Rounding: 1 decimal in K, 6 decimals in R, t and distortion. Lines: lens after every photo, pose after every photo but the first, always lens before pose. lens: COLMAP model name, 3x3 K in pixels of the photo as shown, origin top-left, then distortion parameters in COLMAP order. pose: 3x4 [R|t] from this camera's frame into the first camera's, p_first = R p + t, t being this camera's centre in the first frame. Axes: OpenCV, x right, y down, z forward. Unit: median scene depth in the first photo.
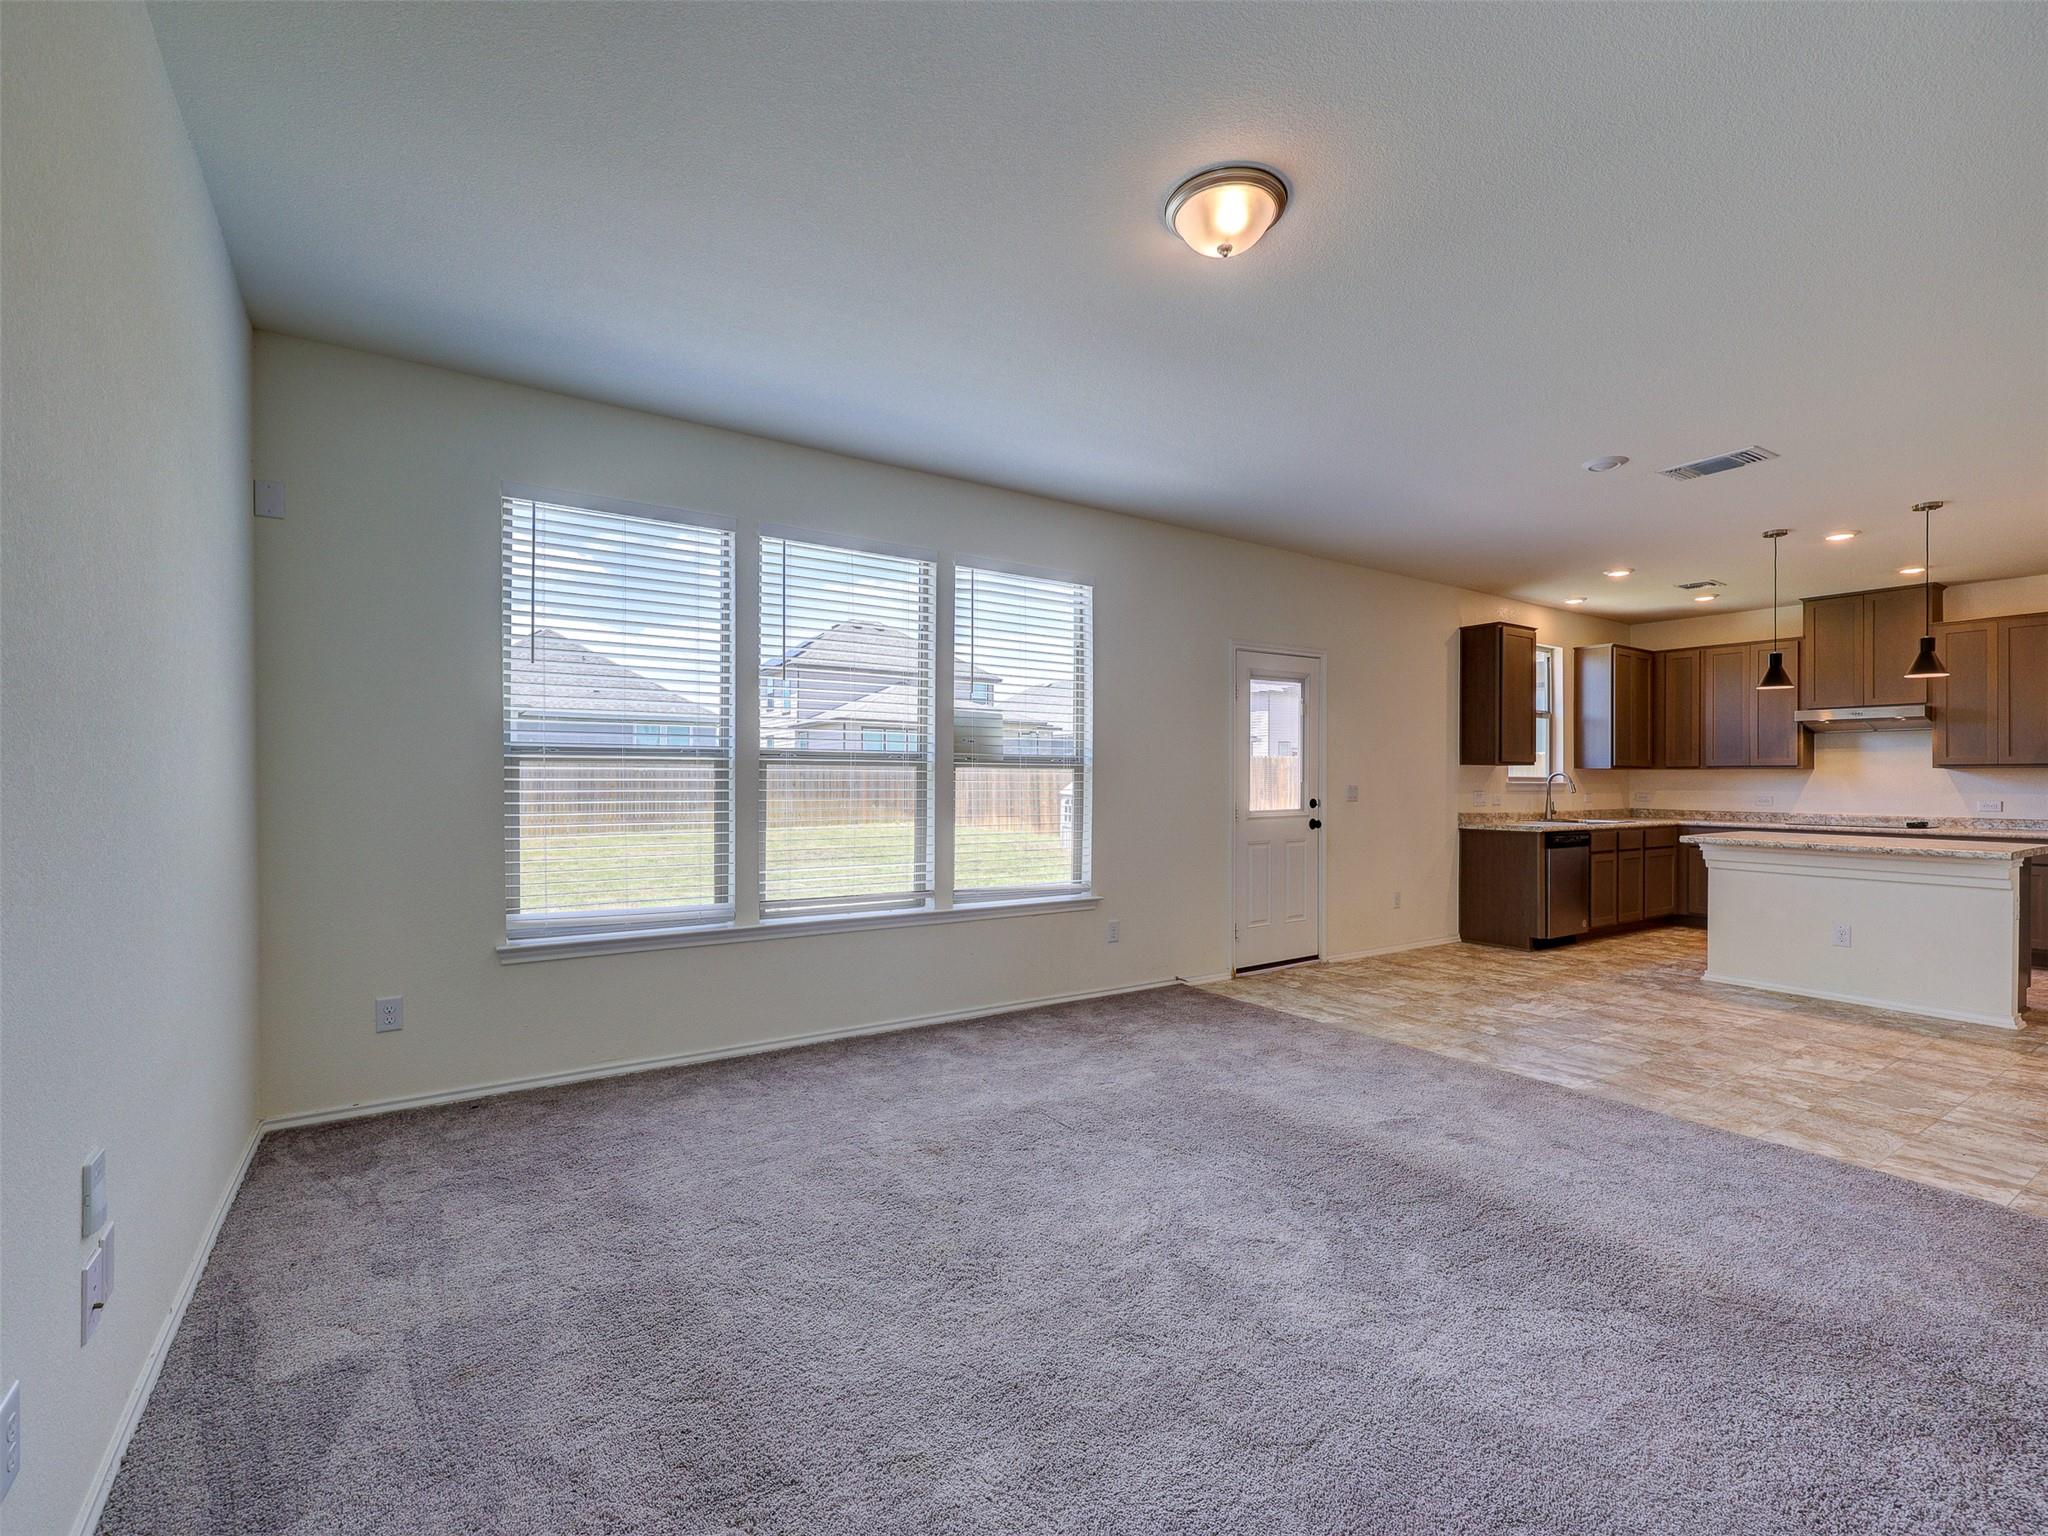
lens RADIAL K [[916.9, 0, 1017.7], [0, 916.9, 776.7], [0, 0, 1]] dist [-0.002488, -0.000366]
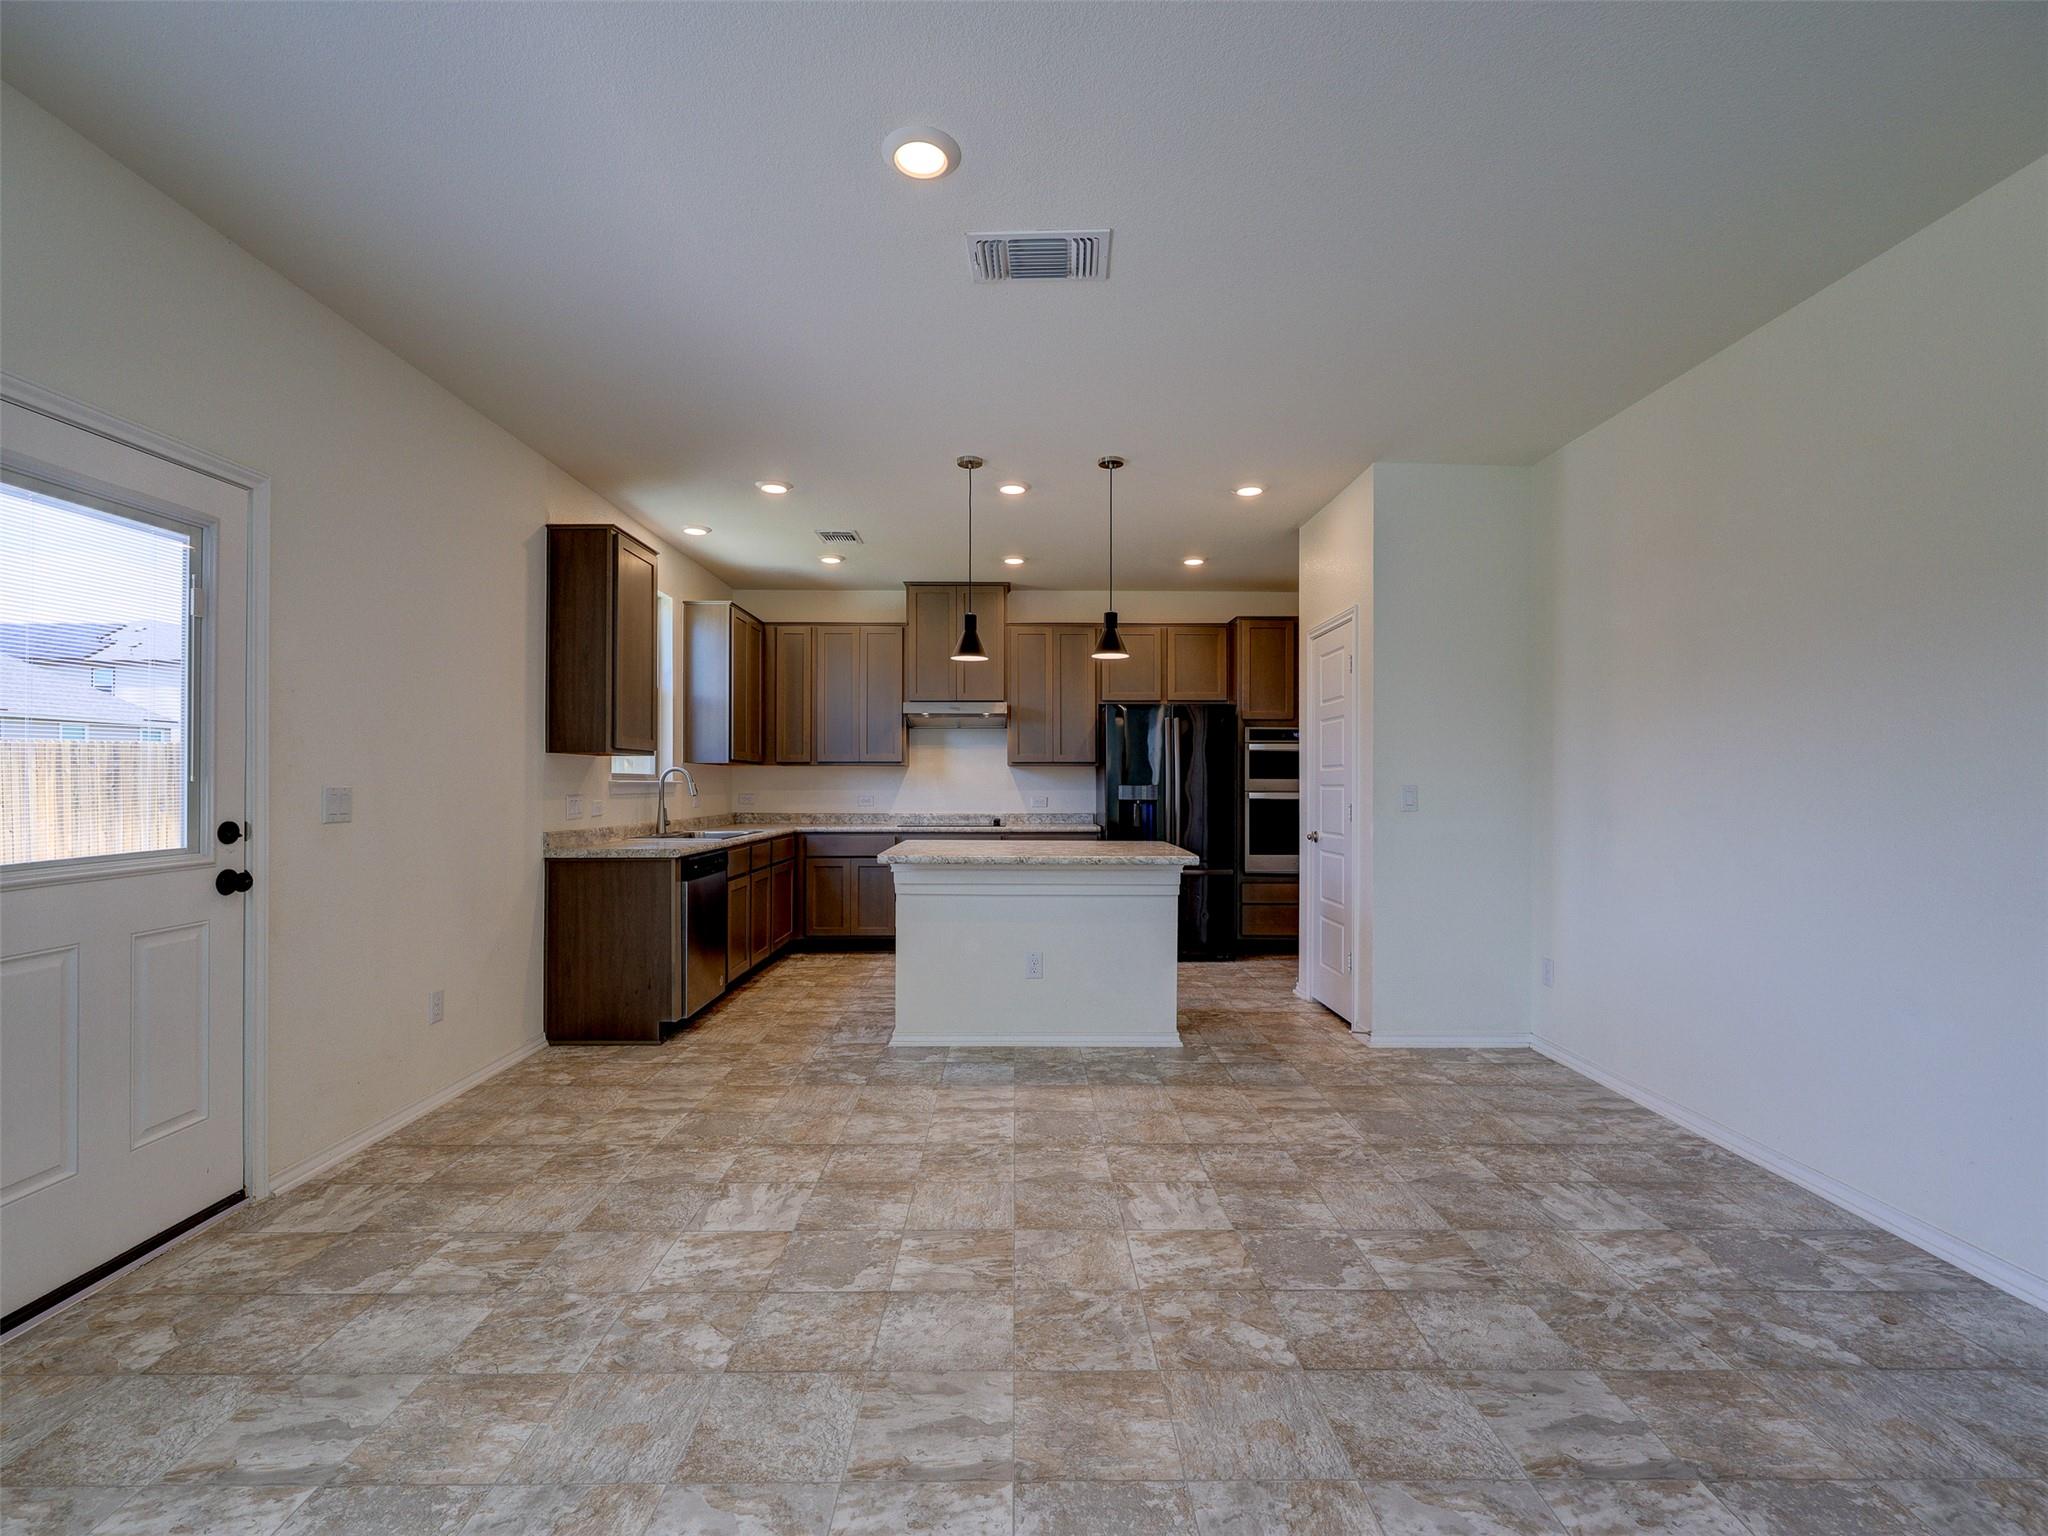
lens RADIAL K [[916.9, 0, 1017.7], [0, 916.9, 776.7], [0, 0, 1]] dist [-0.002488, -0.000366]
pose [[0.547721, 0.001362, 0.836660, 0.157347], [-0.000851, 0.999999, -0.001071, 0.003732], [-0.836661, -0.000125, 0.547722, 0.434938]]
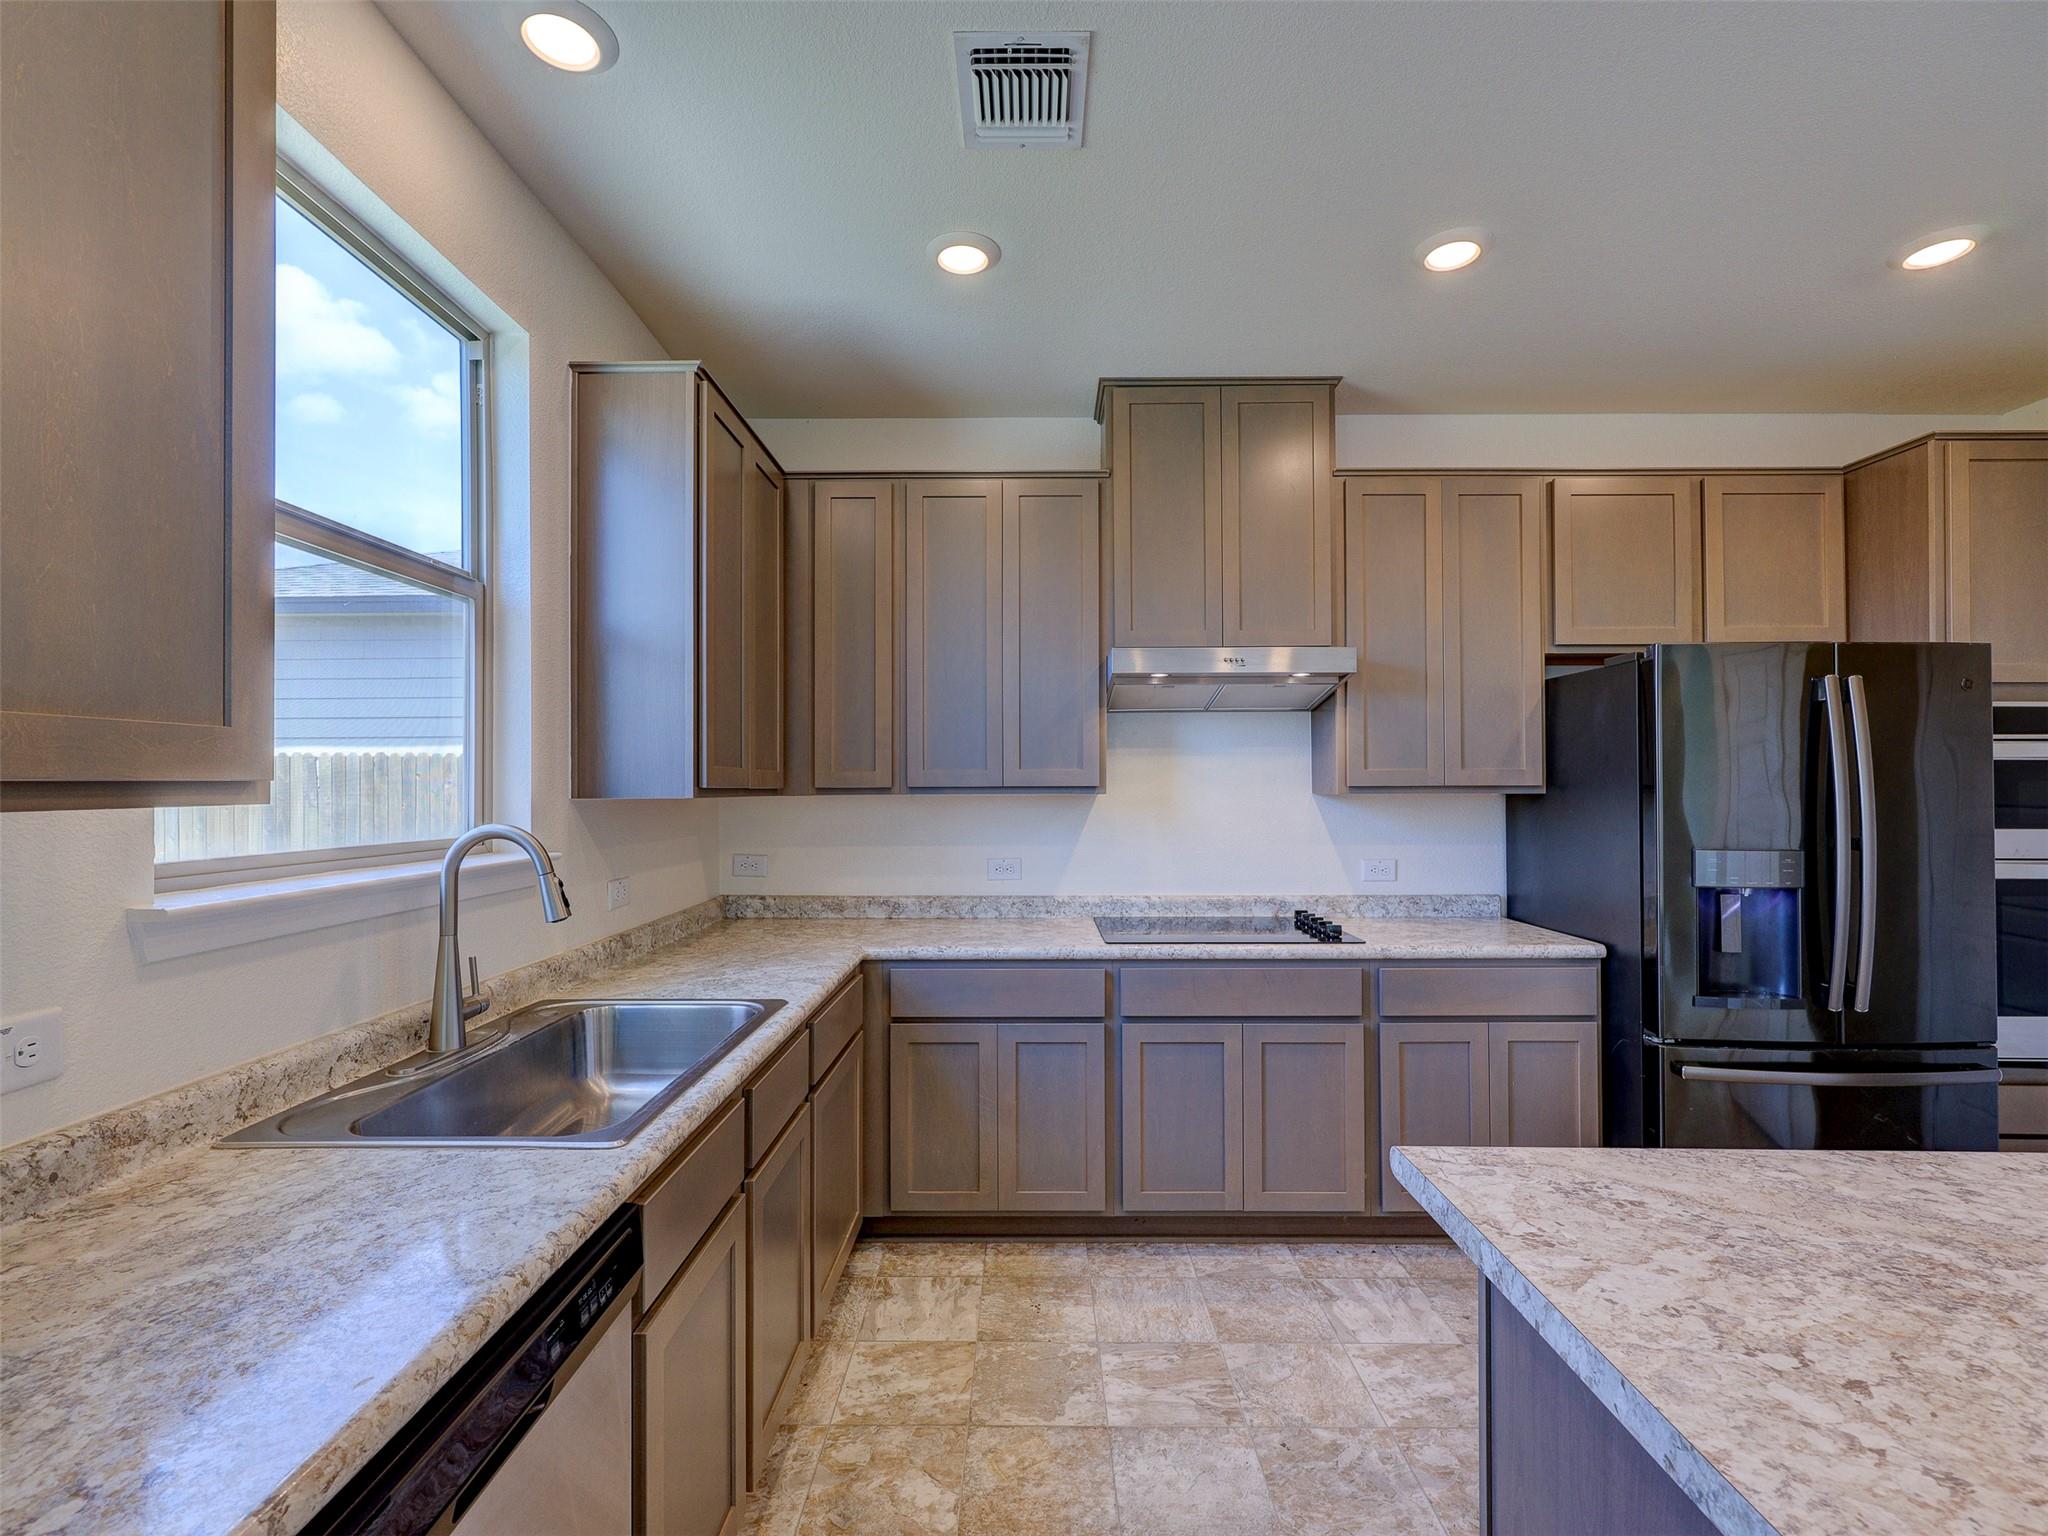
lens RADIAL K [[916.9, 0, 1017.7], [0, 916.9, 776.7], [0, 0, 1]] dist [-0.002488, -0.000366]
pose [[0.566708, 0.000745, 0.823918, 0.545470], [0.001452, 0.999997, -0.001903, -0.017639], [-0.823917, 0.002274, 0.566706, 0.877104]]
